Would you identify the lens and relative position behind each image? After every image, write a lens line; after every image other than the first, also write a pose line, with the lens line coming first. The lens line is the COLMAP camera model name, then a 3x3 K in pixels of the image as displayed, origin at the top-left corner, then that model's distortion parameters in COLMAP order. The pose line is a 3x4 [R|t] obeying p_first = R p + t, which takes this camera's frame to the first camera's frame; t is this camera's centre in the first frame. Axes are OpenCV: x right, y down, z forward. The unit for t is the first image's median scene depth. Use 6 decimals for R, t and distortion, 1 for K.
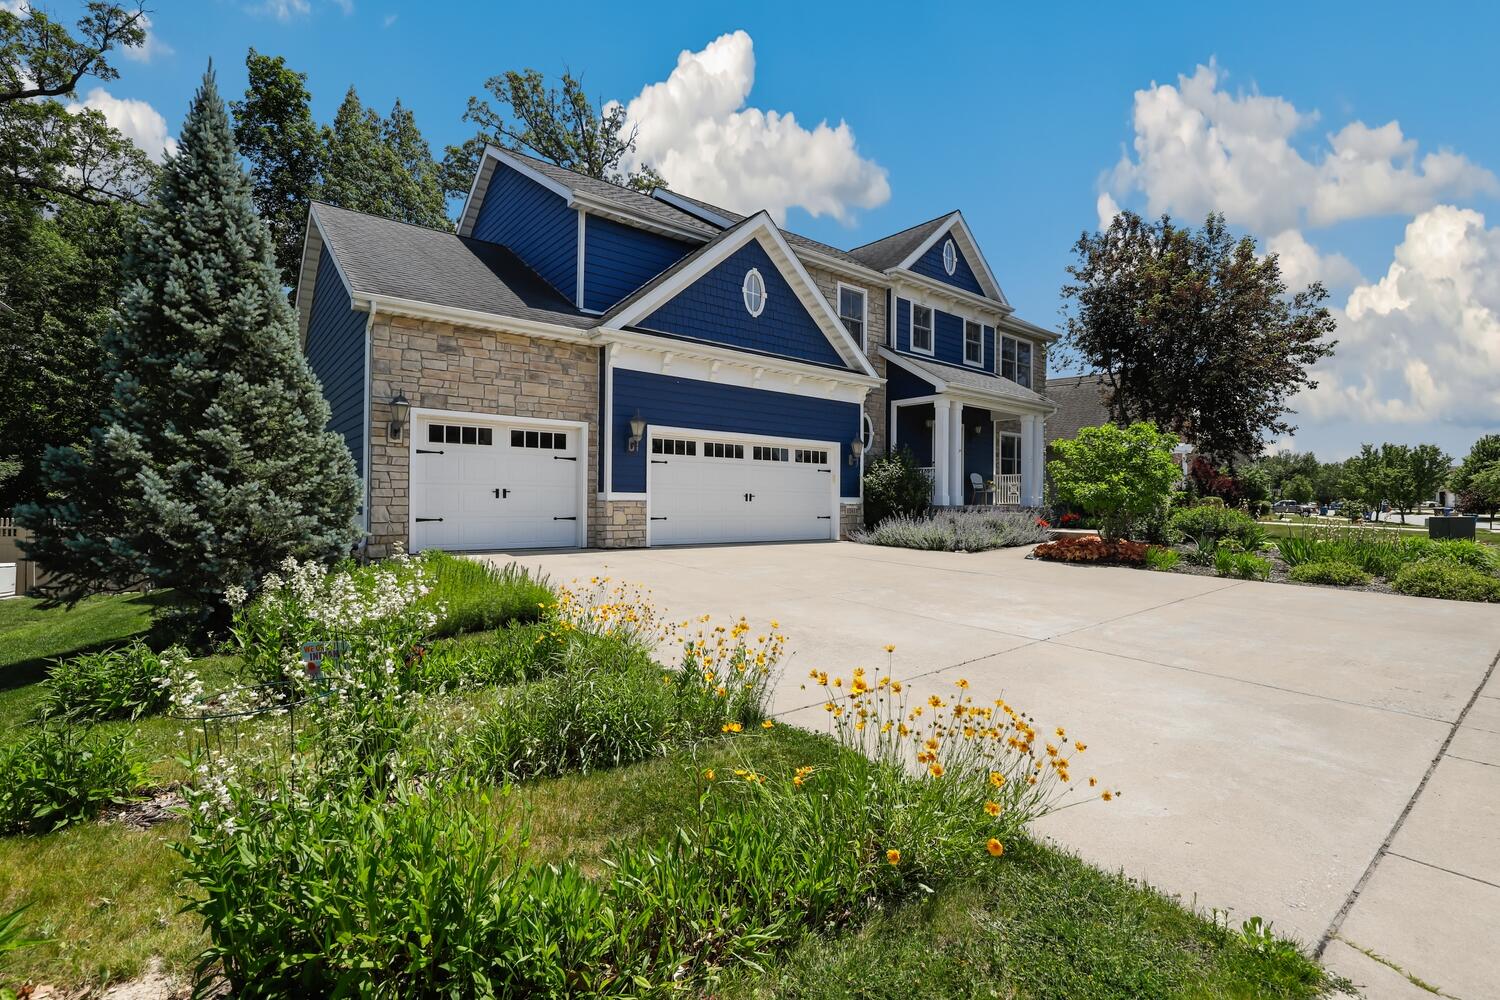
lens RADIAL K [[677.0, 0, 753.9], [0, 677.0, 503.9], [0, 0, 1]] dist [-0.016256, 0.000448]
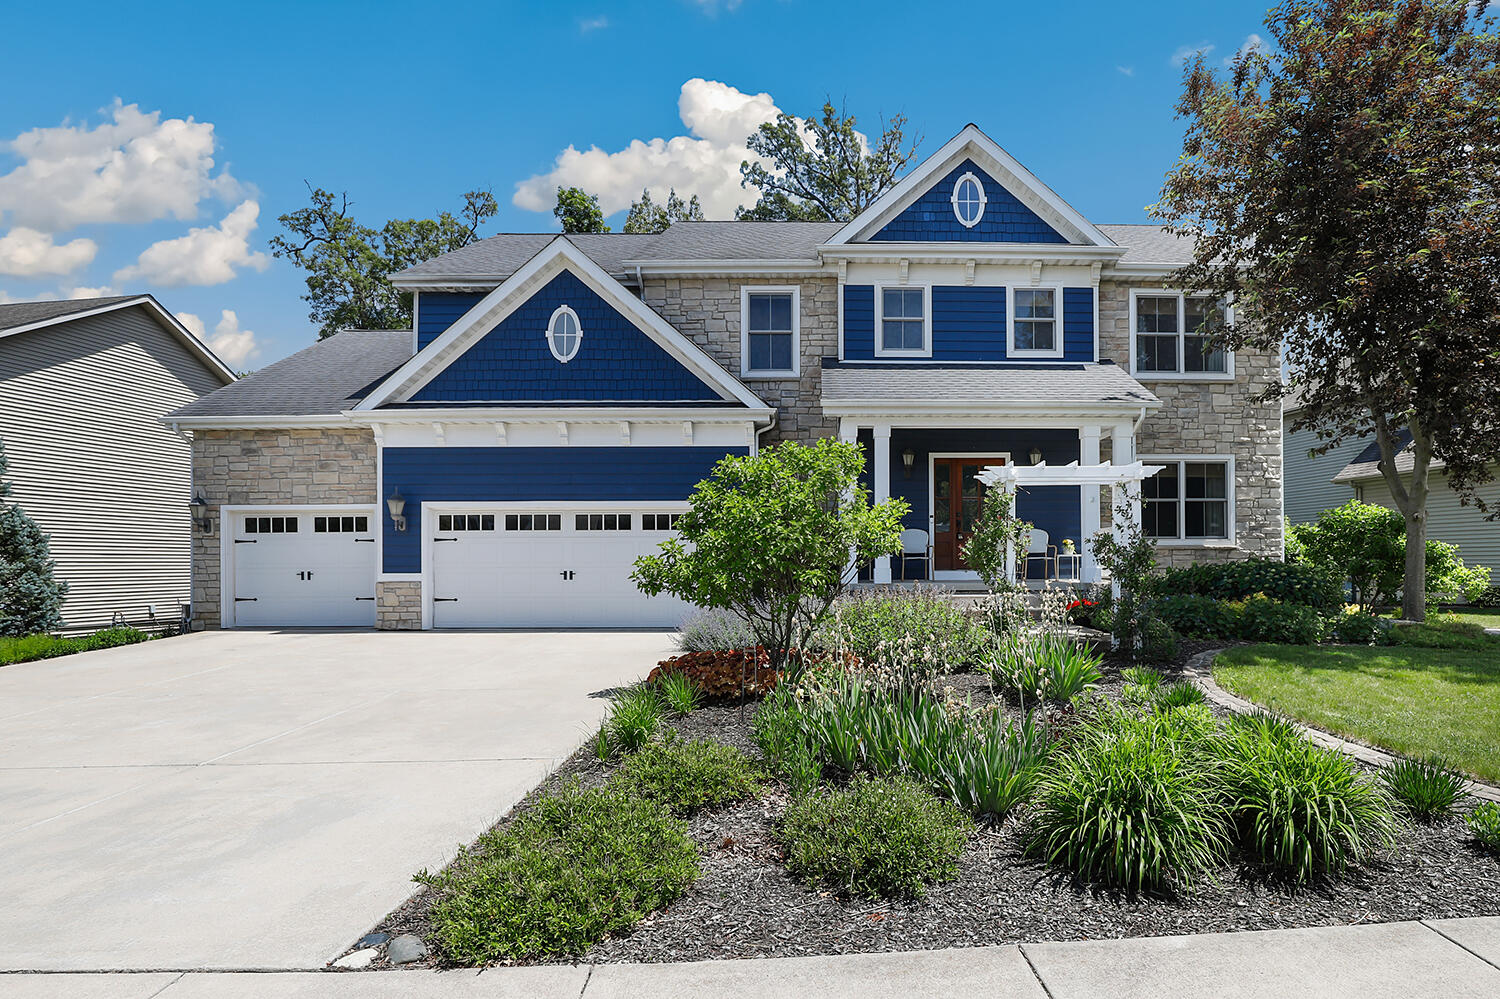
lens RADIAL K [[706.9, 0, 748.0], [0, 706.9, 572.6], [0, 0, 1]] dist [-0.011520, 0.000093]
pose [[0.776335, -0.020462, -0.629988, 0.730829], [0.009080, 0.999732, -0.021282, 0.007967], [0.630255, 0.010802, 0.776313, 0.461524]]
